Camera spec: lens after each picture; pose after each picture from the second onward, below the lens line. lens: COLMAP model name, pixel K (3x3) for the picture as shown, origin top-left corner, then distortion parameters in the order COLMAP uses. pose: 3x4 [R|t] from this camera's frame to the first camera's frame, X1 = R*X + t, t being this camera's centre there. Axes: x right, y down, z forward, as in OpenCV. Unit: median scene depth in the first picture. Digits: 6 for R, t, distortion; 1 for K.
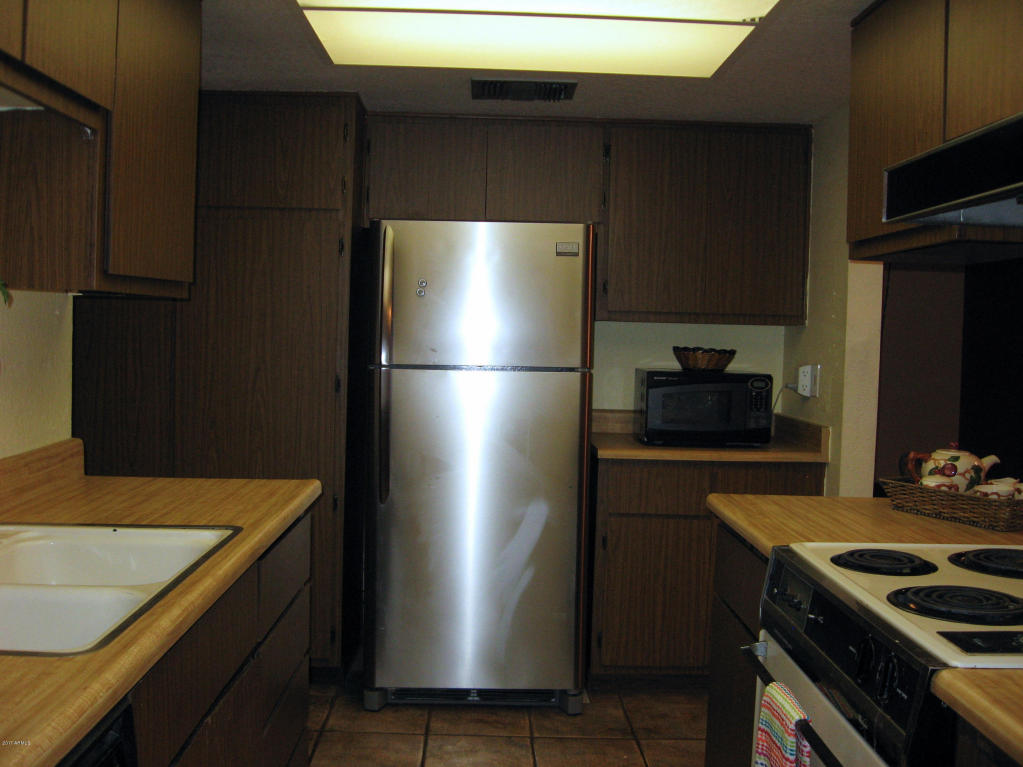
lens RADIAL K [[1063.4, 0, 511.3], [0, 1063.4, 383.3], [0, 0, 1]] dist [-0.127202, 0.000000]
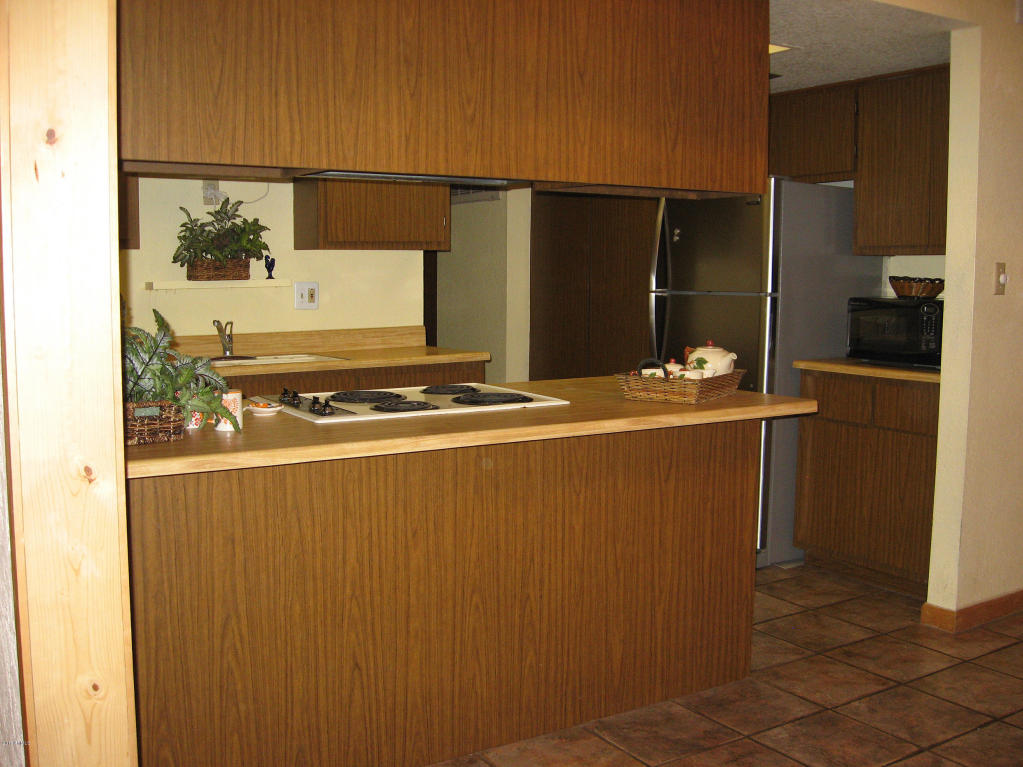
lens RADIAL K [[1063.4, 0, 509.8], [0, 1063.4, 381.5], [0, 0, 1]] dist [-0.127202, 0.000000]
pose [[0.514560, 0.060876, -0.855291, 0.922244], [-0.029125, 0.998142, 0.053521, 0.029374], [0.856959, -0.002629, 0.515377, 0.091750]]
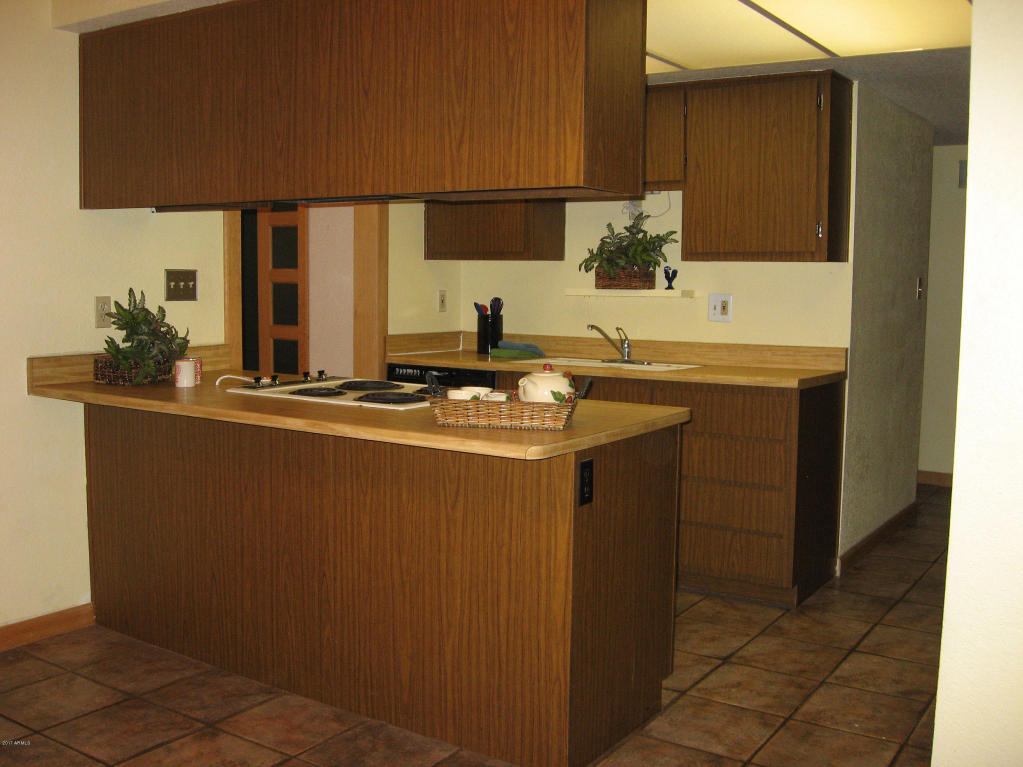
lens RADIAL K [[1063.4, 0, 510.1], [0, 1063.4, 382.9], [0, 0, 1]] dist [-0.127202, 0.000000]
pose [[-0.567633, 0.046116, -0.821989, 0.876838], [-0.069175, 0.992228, 0.103436, -0.035970], [0.820370, 0.115575, -0.560031, 1.299273]]
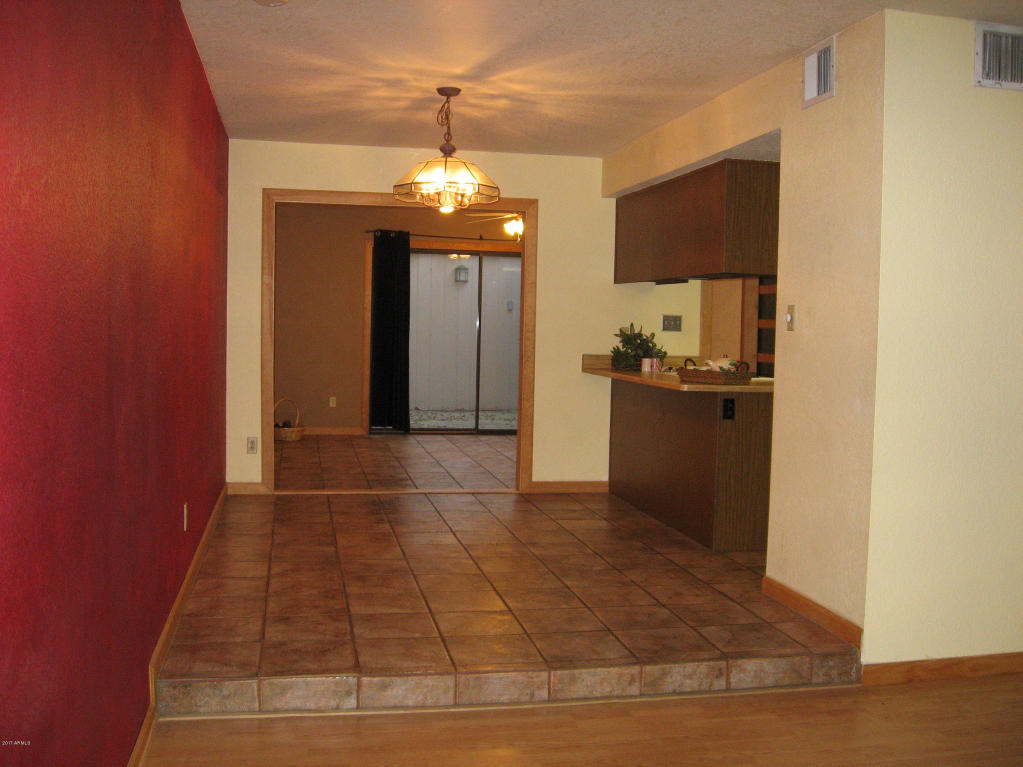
lens RADIAL K [[1063.4, 0, 513.3], [0, 1063.4, 384.9], [0, 0, 1]] dist [-0.127202, 0.000000]
pose [[-0.981962, -0.046827, -0.183186, 0.847690], [-0.065583, 0.993052, 0.097709, -0.067484], [0.177337, 0.107961, -0.978211, 2.569934]]
